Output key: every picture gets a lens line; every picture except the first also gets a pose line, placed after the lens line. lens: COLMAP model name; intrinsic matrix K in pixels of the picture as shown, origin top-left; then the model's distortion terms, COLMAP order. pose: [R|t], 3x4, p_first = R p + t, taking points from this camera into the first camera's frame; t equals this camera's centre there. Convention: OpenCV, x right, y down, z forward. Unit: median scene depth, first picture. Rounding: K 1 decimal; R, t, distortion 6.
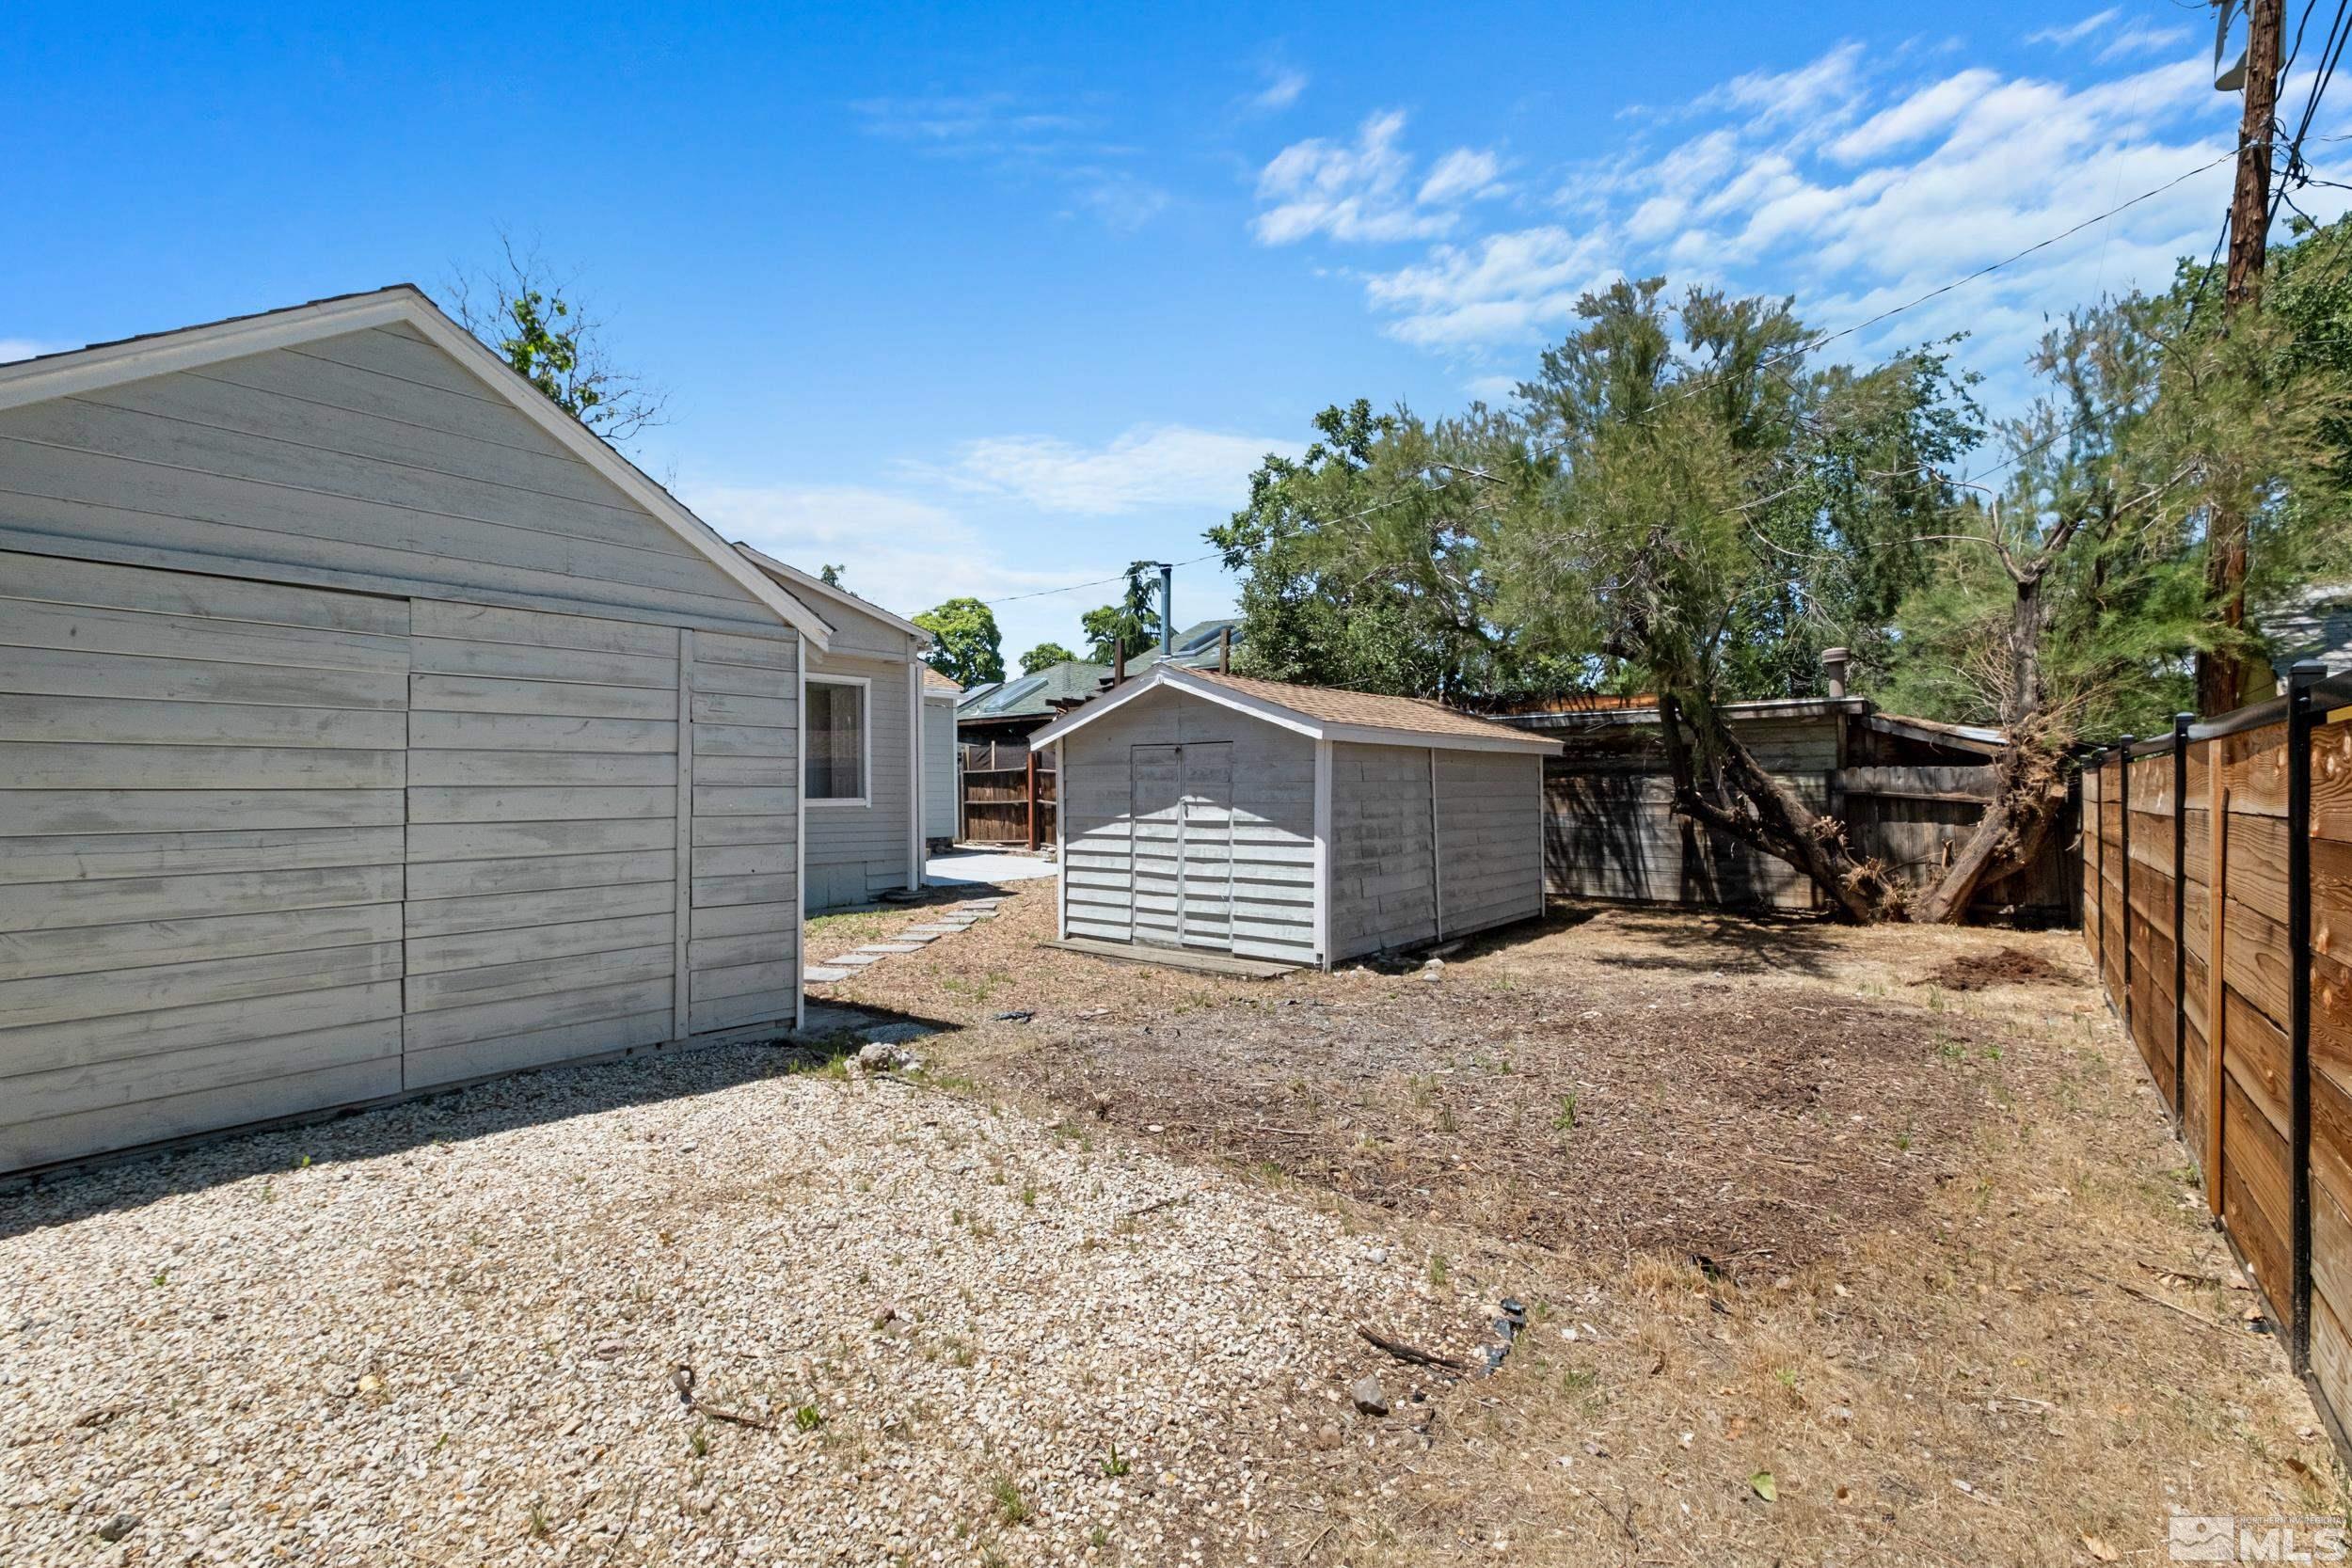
lens RADIAL K [[1002.8, 0, 1178.8], [0, 1002.8, 784.8], [0, 0, 1]] dist [0.005122, -0.003910]
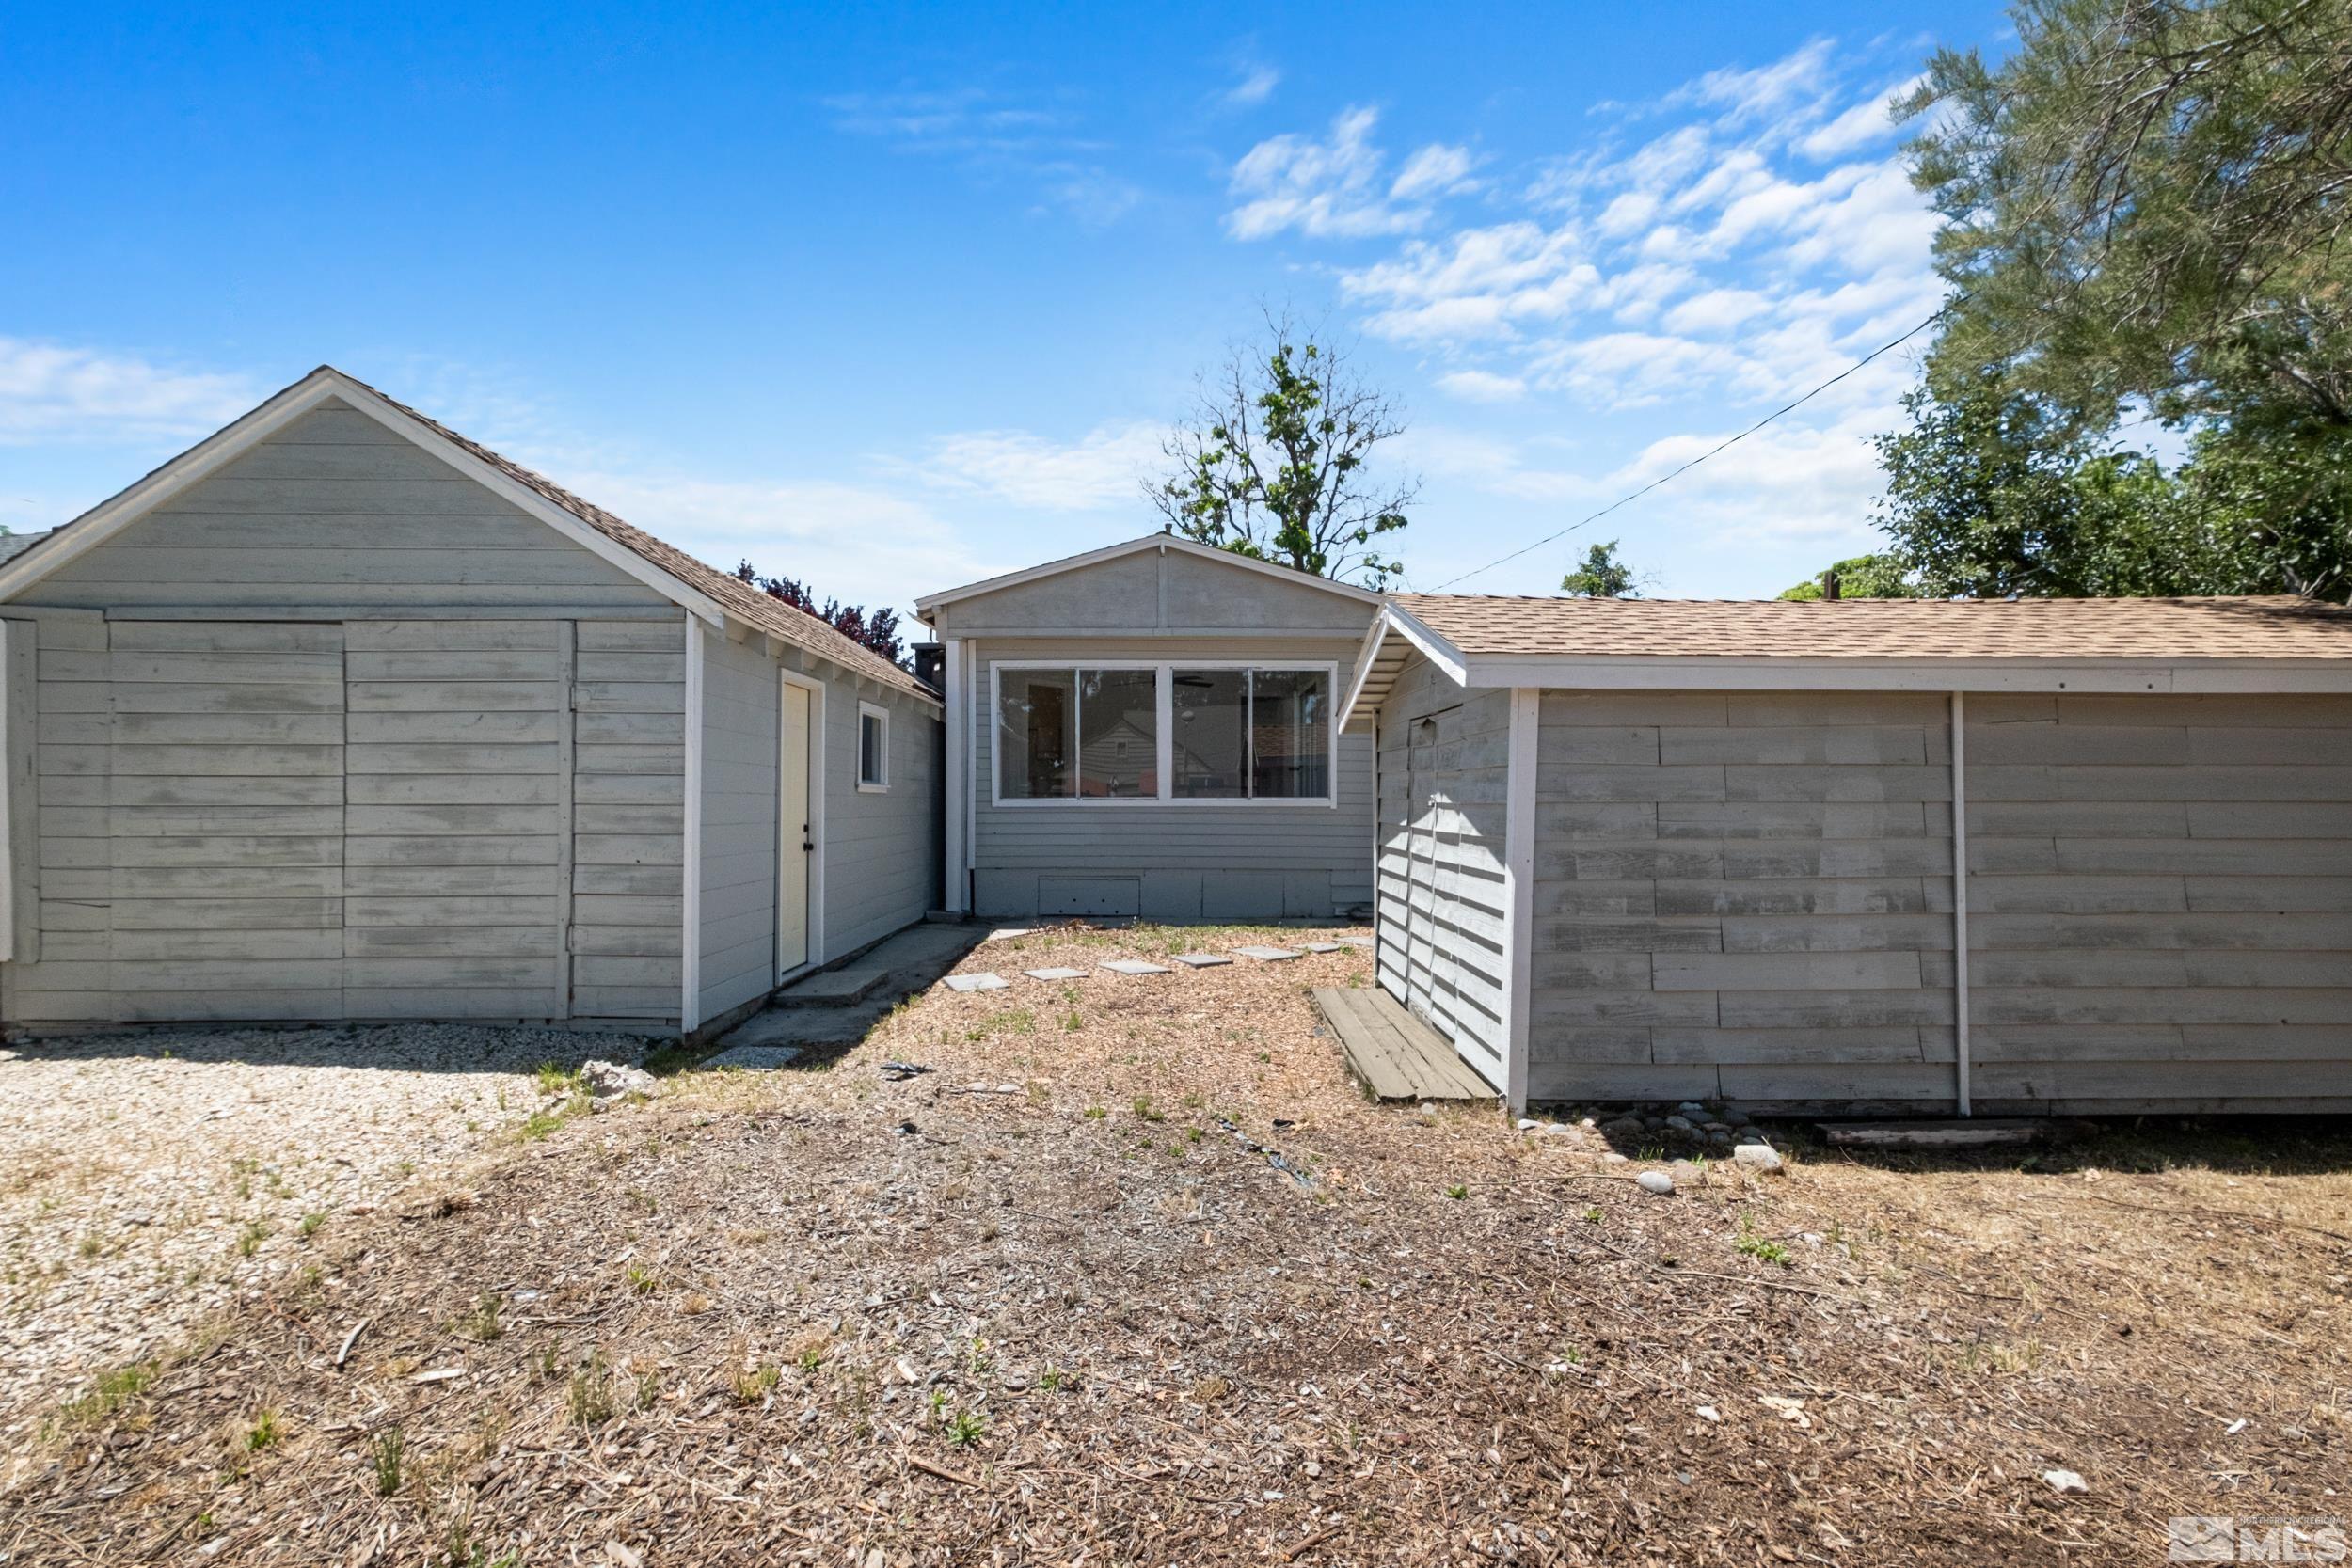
lens RADIAL K [[1019.1, 0, 1192.7], [0, 1019.1, 812.5], [0, 0, 1]] dist [-0.003049, -0.000600]
pose [[0.649815, 0.017700, -0.759886, 0.824272], [-0.001826, 0.999762, 0.021726, 0.019005], [0.760090, -0.012730, 0.649693, 0.932139]]
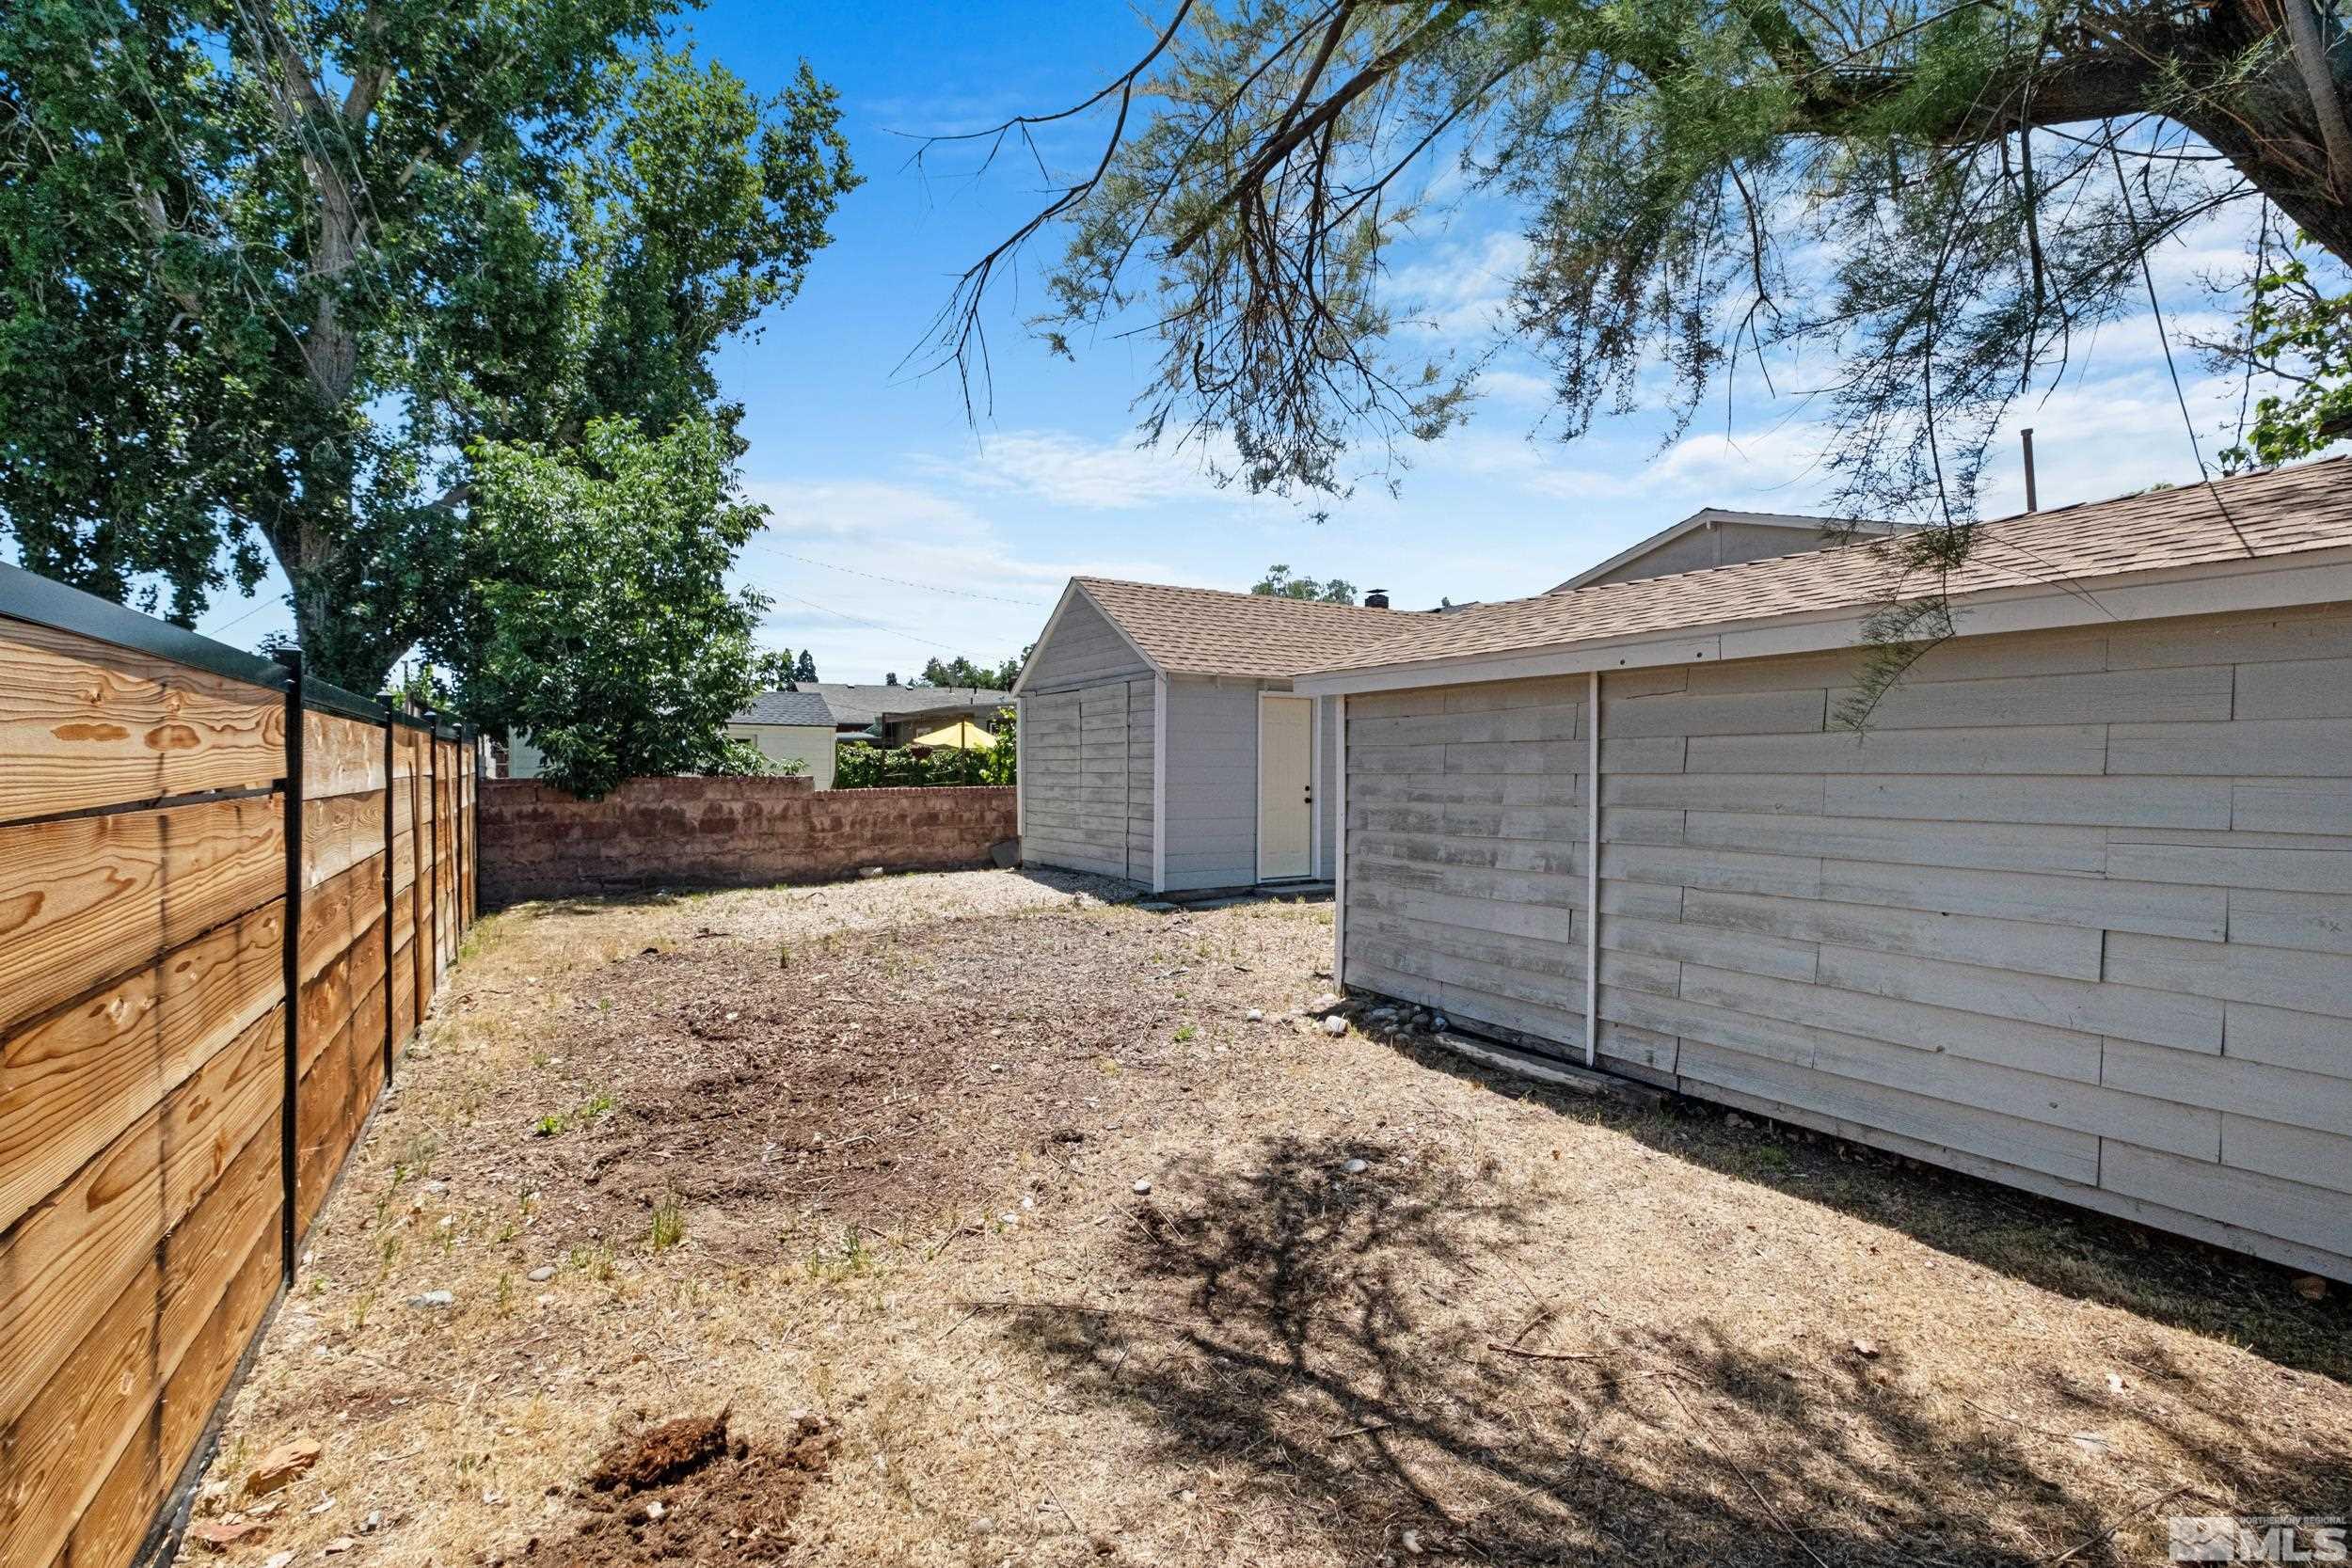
lens RADIAL K [[1023.9, 0, 1190.7], [0, 1023.9, 776.8], [0, 0, 1]] dist [-0.001207, -0.000374]
pose [[-0.313827, 0.017100, -0.949326, 1.841665], [0.011180, 0.999835, 0.014314, 0.011115], [0.949414, -0.006121, -0.313967, 2.263352]]
